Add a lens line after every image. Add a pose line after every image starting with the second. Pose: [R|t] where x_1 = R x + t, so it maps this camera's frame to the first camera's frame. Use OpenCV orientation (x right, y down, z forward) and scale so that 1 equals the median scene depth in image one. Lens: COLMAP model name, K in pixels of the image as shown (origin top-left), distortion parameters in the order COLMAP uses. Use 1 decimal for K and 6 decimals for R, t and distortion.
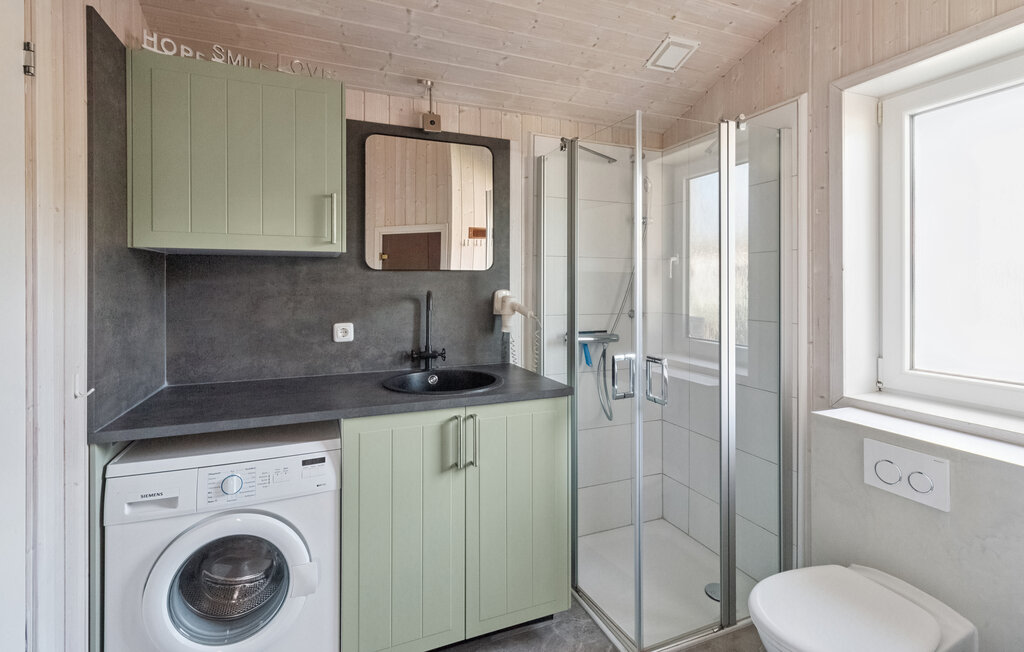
lens RADIAL K [[474.2, 0, 507.1], [0, 474.2, 287.6], [0, 0, 1]] dist [0.003387, 0.000302]
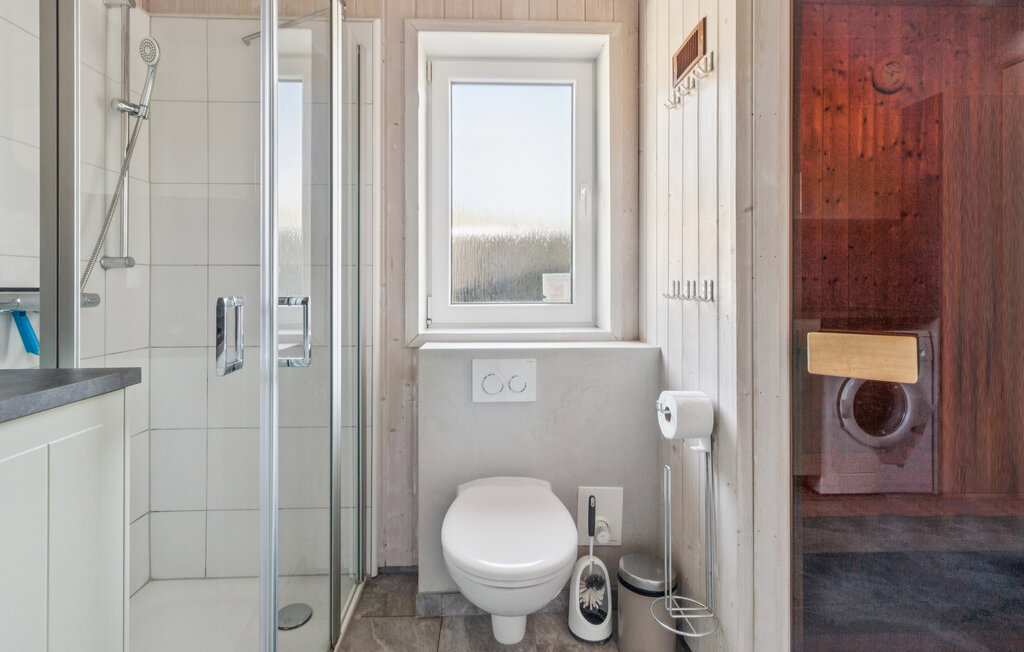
lens RADIAL K [[474.2, 0, 507.1], [0, 474.2, 287.6], [0, 0, 1]] dist [0.003387, 0.000302]
pose [[0.341326, 0.003093, 0.939940, -0.176566], [0.003712, 0.999982, -0.004638, 0.135534], [-0.939938, 0.005072, 0.341308, 0.476023]]
